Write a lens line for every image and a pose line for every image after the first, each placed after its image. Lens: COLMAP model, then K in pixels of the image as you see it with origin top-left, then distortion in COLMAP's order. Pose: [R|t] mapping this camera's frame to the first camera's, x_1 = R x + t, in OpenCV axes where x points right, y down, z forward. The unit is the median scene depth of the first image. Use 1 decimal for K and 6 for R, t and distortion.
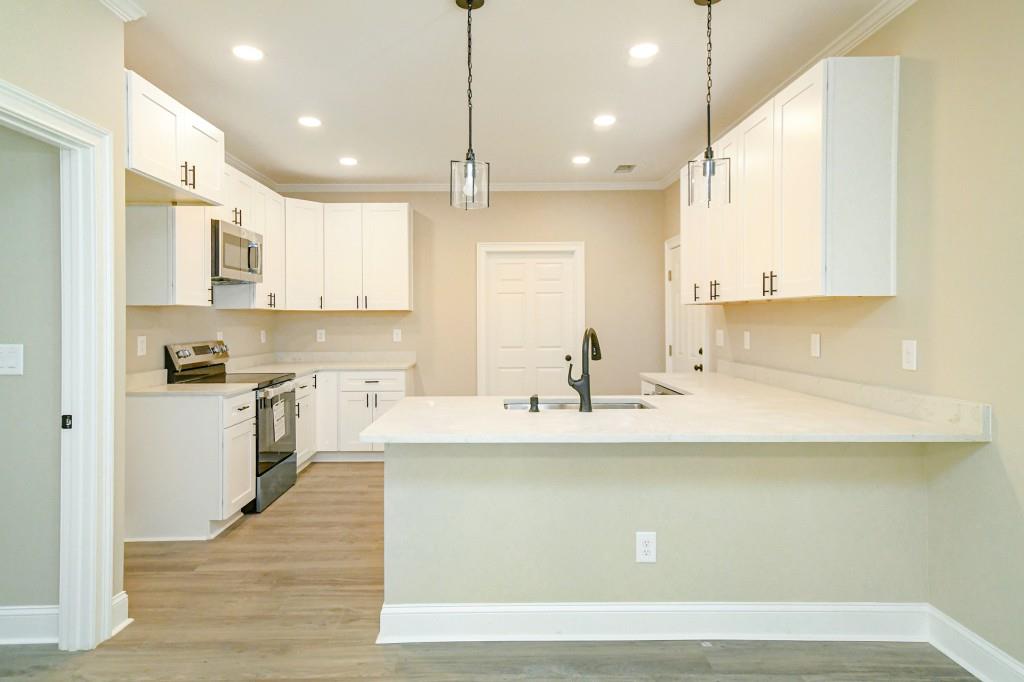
lens RADIAL K [[838.3, 0, 511.6], [0, 838.3, 337.9], [0, 0, 1]] dist [0.016155, 0.007691]
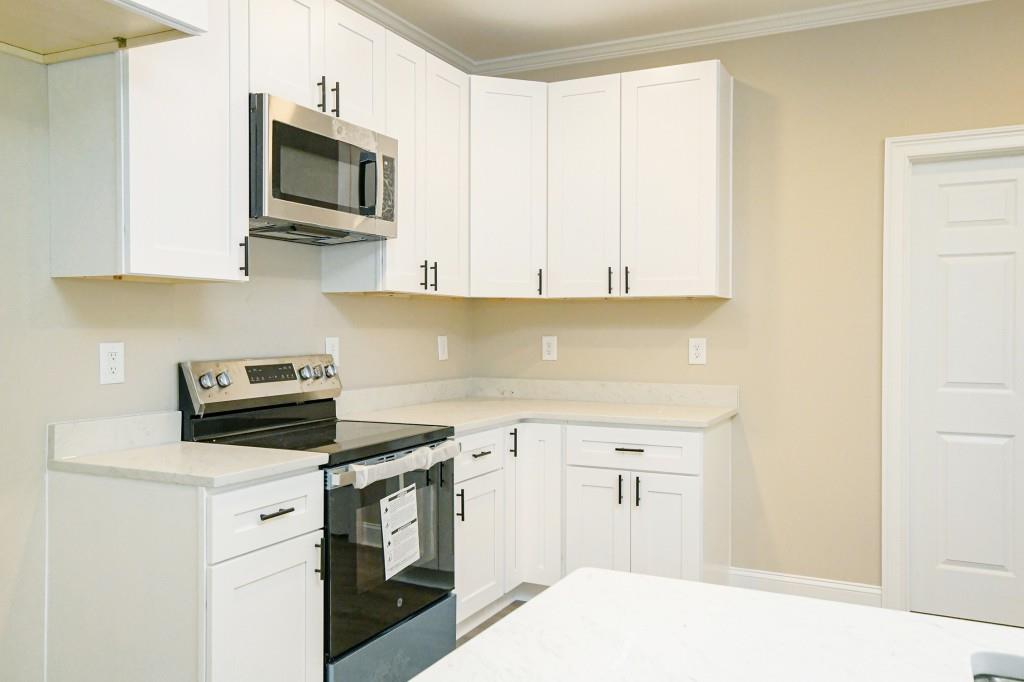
lens RADIAL K [[838.3, 0, 511.0], [0, 838.3, 337.9], [0, 0, 1]] dist [0.016155, 0.007691]
pose [[0.886225, 0.013010, -0.463072, -0.011388], [-0.019274, 0.999776, -0.008797, -0.004538], [0.462853, 0.016721, 0.886277, 0.592494]]
